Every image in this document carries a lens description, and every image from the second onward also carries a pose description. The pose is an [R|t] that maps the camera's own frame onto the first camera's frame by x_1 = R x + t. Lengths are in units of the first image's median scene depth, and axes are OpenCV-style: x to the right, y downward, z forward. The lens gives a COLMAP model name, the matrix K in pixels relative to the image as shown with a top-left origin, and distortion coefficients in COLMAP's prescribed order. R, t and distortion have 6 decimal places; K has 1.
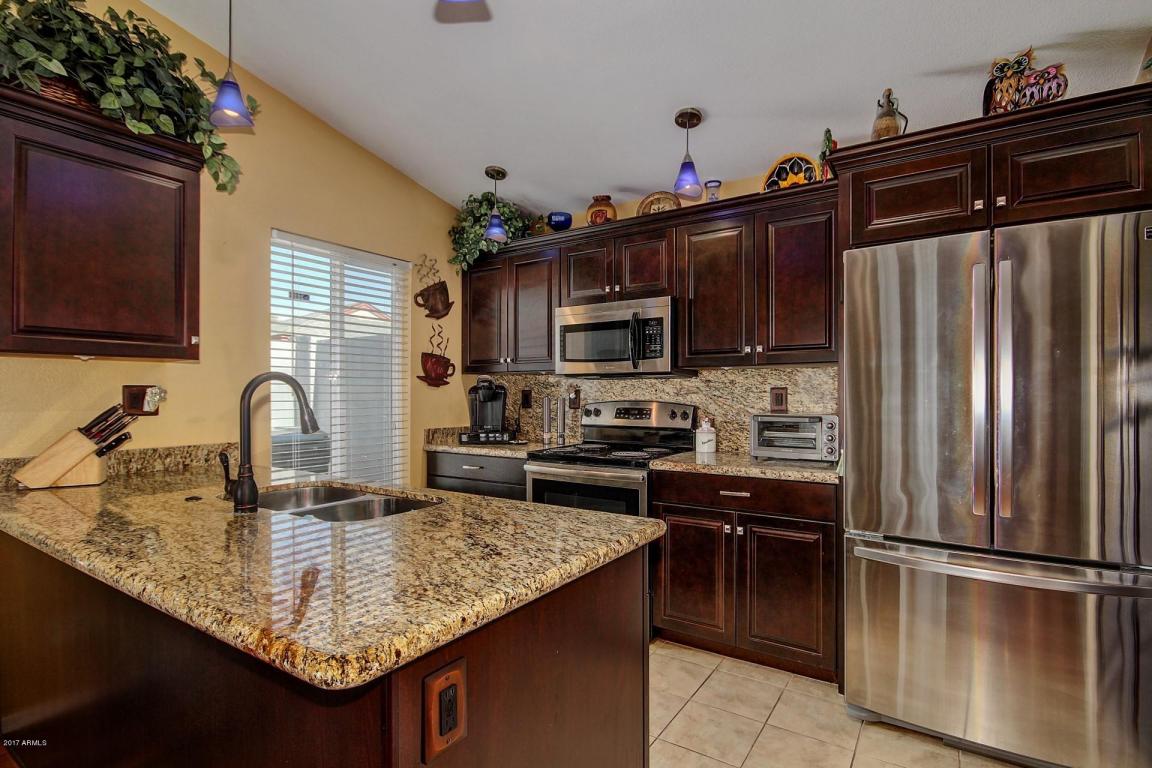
lens RADIAL K [[552.3, 0, 595.6], [0, 552.3, 393.9], [0, 0, 1]] dist [0.002261, 0.001660]
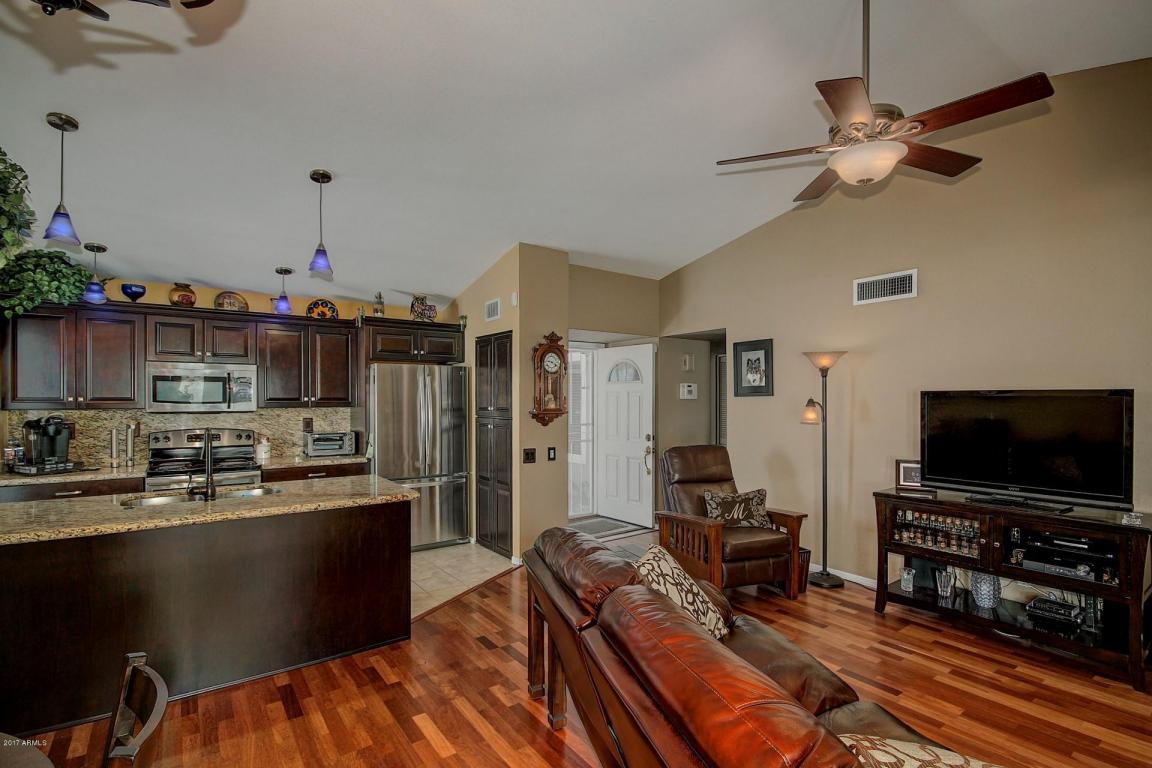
lens RADIAL K [[538.6, 0, 571.5], [0, 538.6, 402.1], [0, 0, 1]] dist [-0.000886, -0.000313]
pose [[0.364263, -0.003727, 0.931289, -0.942212], [-0.001051, 0.999990, 0.004413, -0.068811], [-0.931296, -0.002586, 0.364255, -0.429187]]
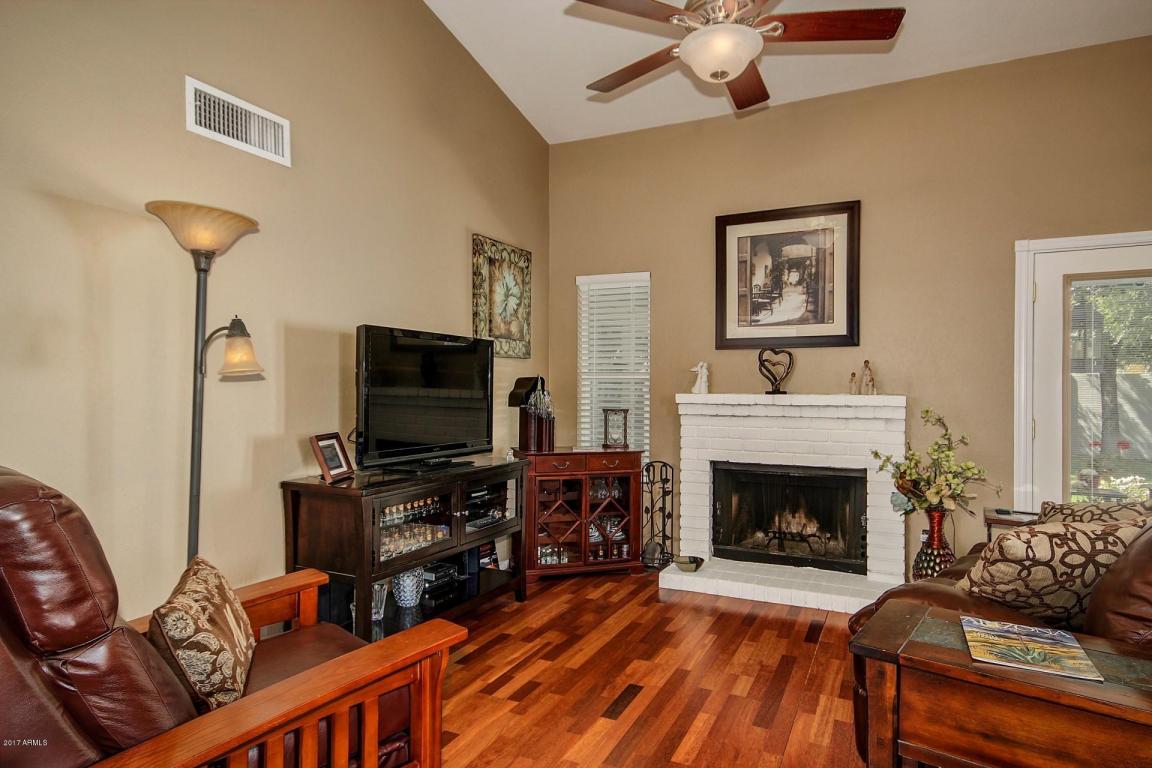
lens RADIAL K [[653.6, 0, 577.6], [0, 653.6, 390.4], [0, 0, 1]] dist [0.012464, 0.004315]
pose [[-0.993344, -0.002722, -0.115157, 0.183645], [-0.002836, 0.999996, 0.000830, 0.001851], [0.115154, 0.001151, -0.993347, 0.229231]]
